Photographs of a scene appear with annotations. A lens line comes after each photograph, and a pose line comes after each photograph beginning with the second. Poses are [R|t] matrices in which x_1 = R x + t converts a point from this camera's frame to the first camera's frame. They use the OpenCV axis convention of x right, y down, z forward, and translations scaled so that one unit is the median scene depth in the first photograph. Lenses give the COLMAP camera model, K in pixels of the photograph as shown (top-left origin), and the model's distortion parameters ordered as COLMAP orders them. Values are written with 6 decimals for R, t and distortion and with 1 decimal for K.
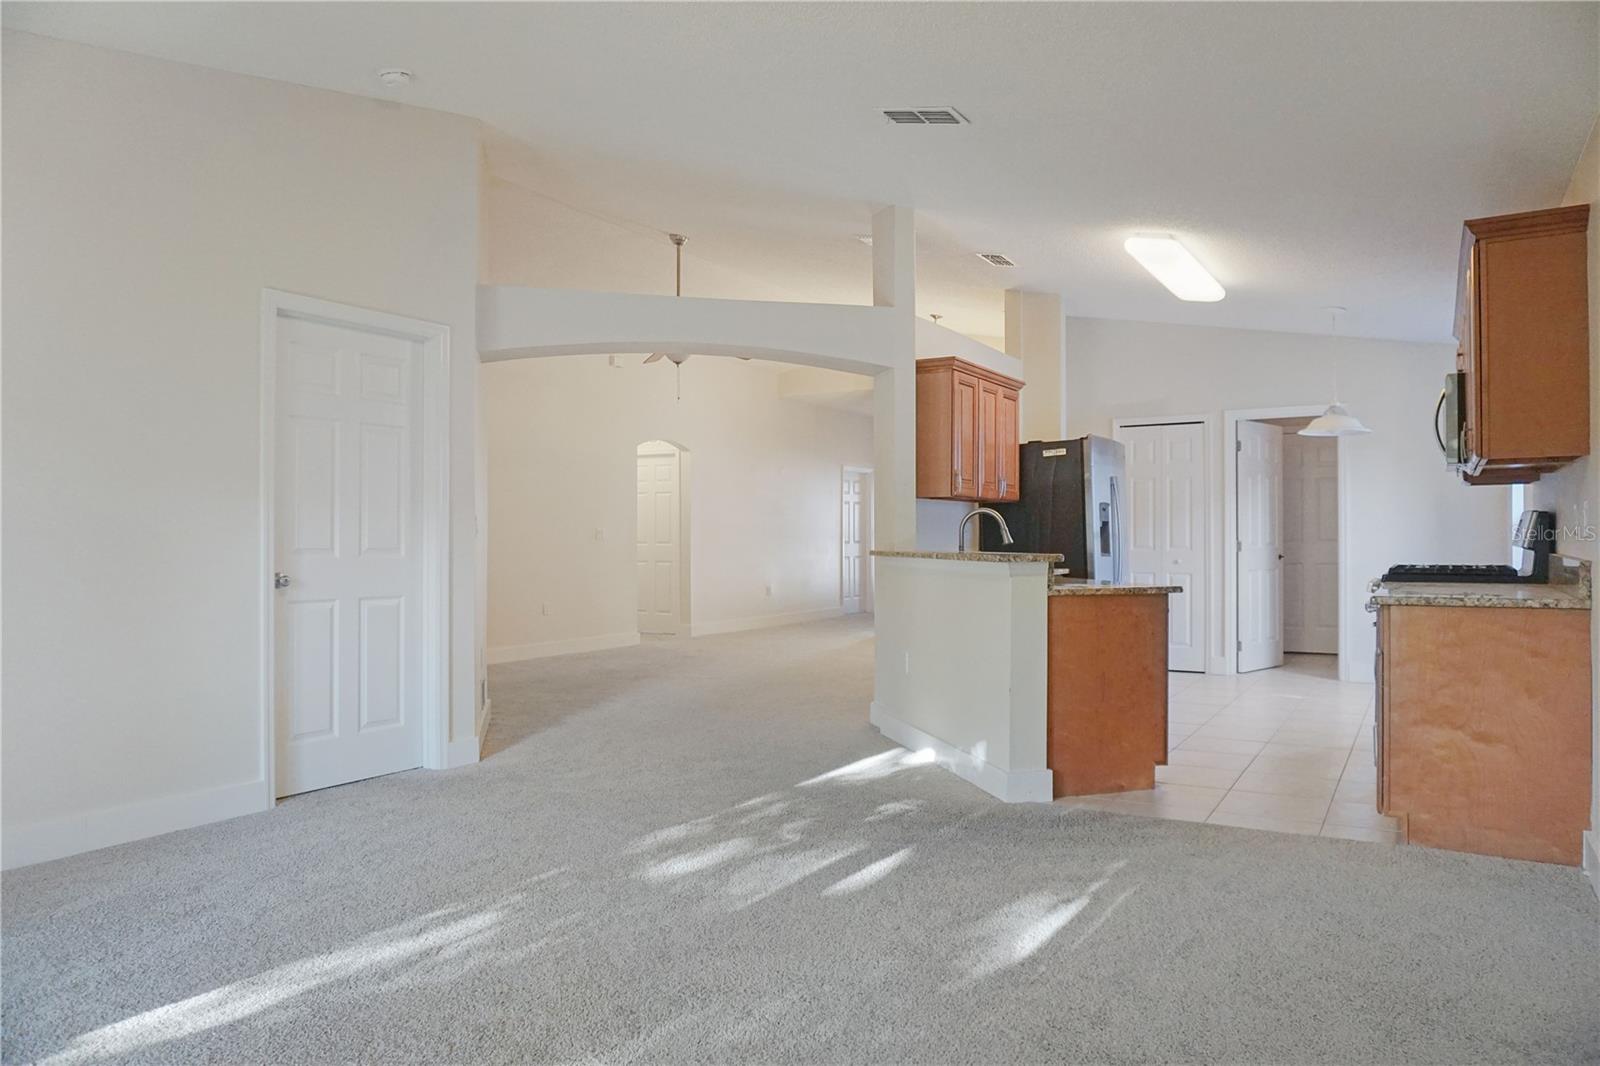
lens RADIAL K [[1077.1, 0, 800.0], [0, 1077.1, 533.0], [0, 0, 1]] dist [-0.052891, 0.055405]
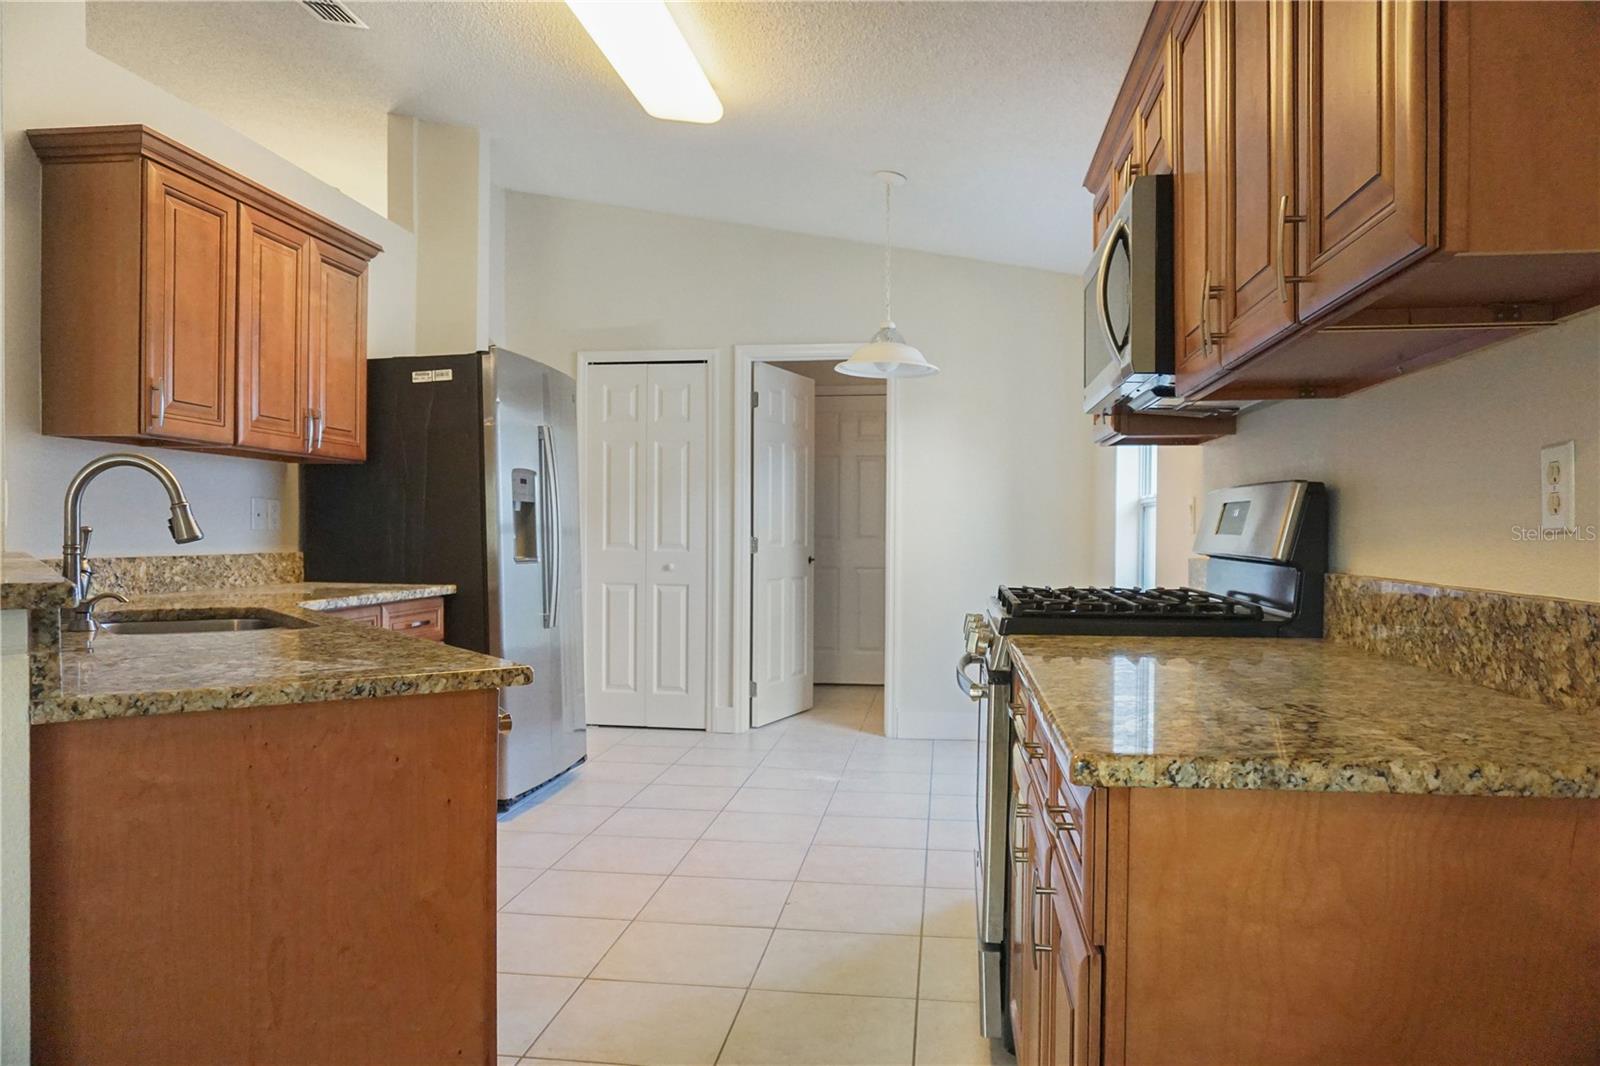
lens RADIAL K [[1077.1, 0, 800.0], [0, 1077.1, 533.0], [0, 0, 1]] dist [-0.052891, 0.055405]
pose [[0.919169, 0.009485, 0.393750, 0.208077], [-0.011894, 0.999922, 0.003678, 0.002057], [-0.393684, -0.008064, 0.919210, 0.443443]]
